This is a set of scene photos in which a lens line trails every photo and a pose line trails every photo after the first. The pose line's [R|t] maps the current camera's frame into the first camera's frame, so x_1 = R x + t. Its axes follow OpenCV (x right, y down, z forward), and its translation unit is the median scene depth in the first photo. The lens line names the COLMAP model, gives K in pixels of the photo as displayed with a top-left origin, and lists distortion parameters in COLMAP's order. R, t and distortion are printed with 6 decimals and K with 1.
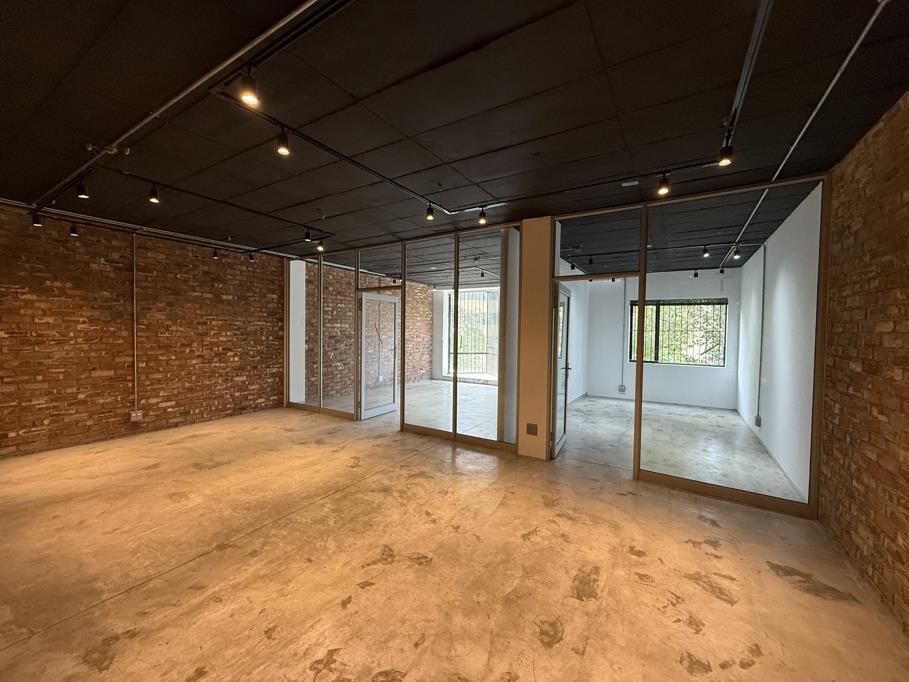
lens RADIAL K [[362.6, 0, 450.7], [0, 362.6, 340.4], [0, 0, 1]] dist [0.000221, 0.000382]
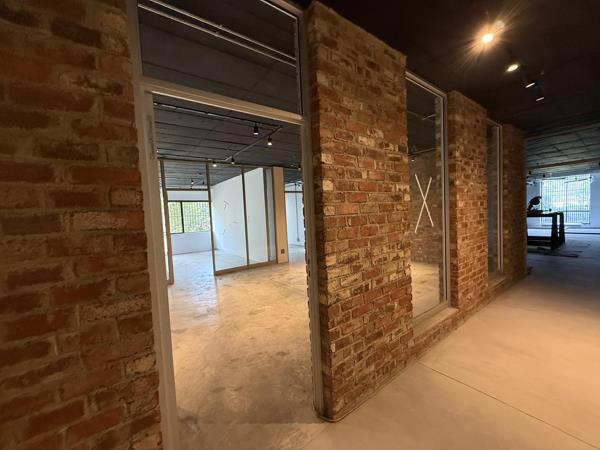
lens RADIAL K [[239.3, 0, 298.4], [0, 239.3, 223.1], [0, 0, 1]] dist [0.000221, 0.000382]
pose [[0.362607, -0.072720, 0.929101, -1.327123], [0.080860, 0.995646, 0.046370, -0.017905], [-0.928427, 0.058313, 0.366909, 0.294593]]
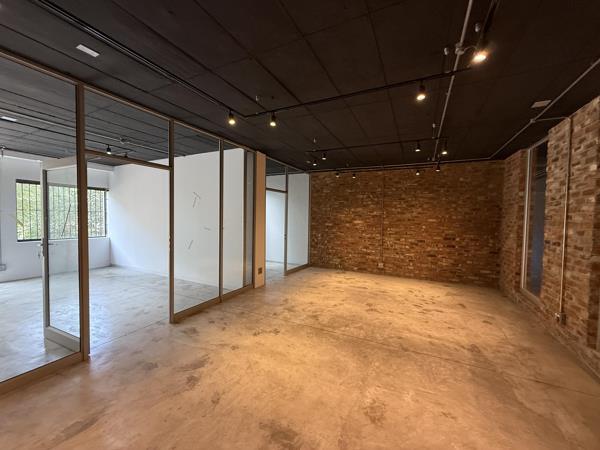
lens RADIAL K [[239.3, 0, 297.8], [0, 239.3, 224.7], [0, 0, 1]] dist [0.000221, 0.000382]
pose [[-0.090923, -0.049910, 0.994606, -1.008416], [0.010163, 0.998645, 0.051042, -0.042897], [-0.995806, 0.014750, -0.090293, 0.965587]]
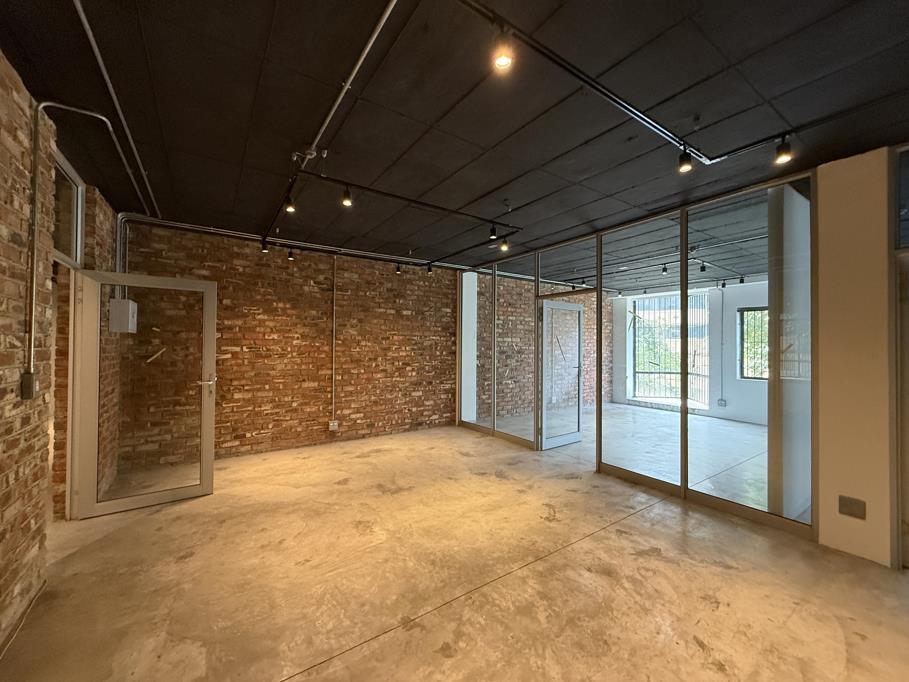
lens RADIAL K [[362.6, 0, 450.4], [0, 362.6, 340.9], [0, 0, 1]] dist [0.000221, 0.000382]
pose [[0.913705, -0.010958, -0.406231, -0.139158], [-0.006174, 0.999147, -0.040839, 0.000969], [0.406331, 0.039823, 0.912858, 0.188572]]
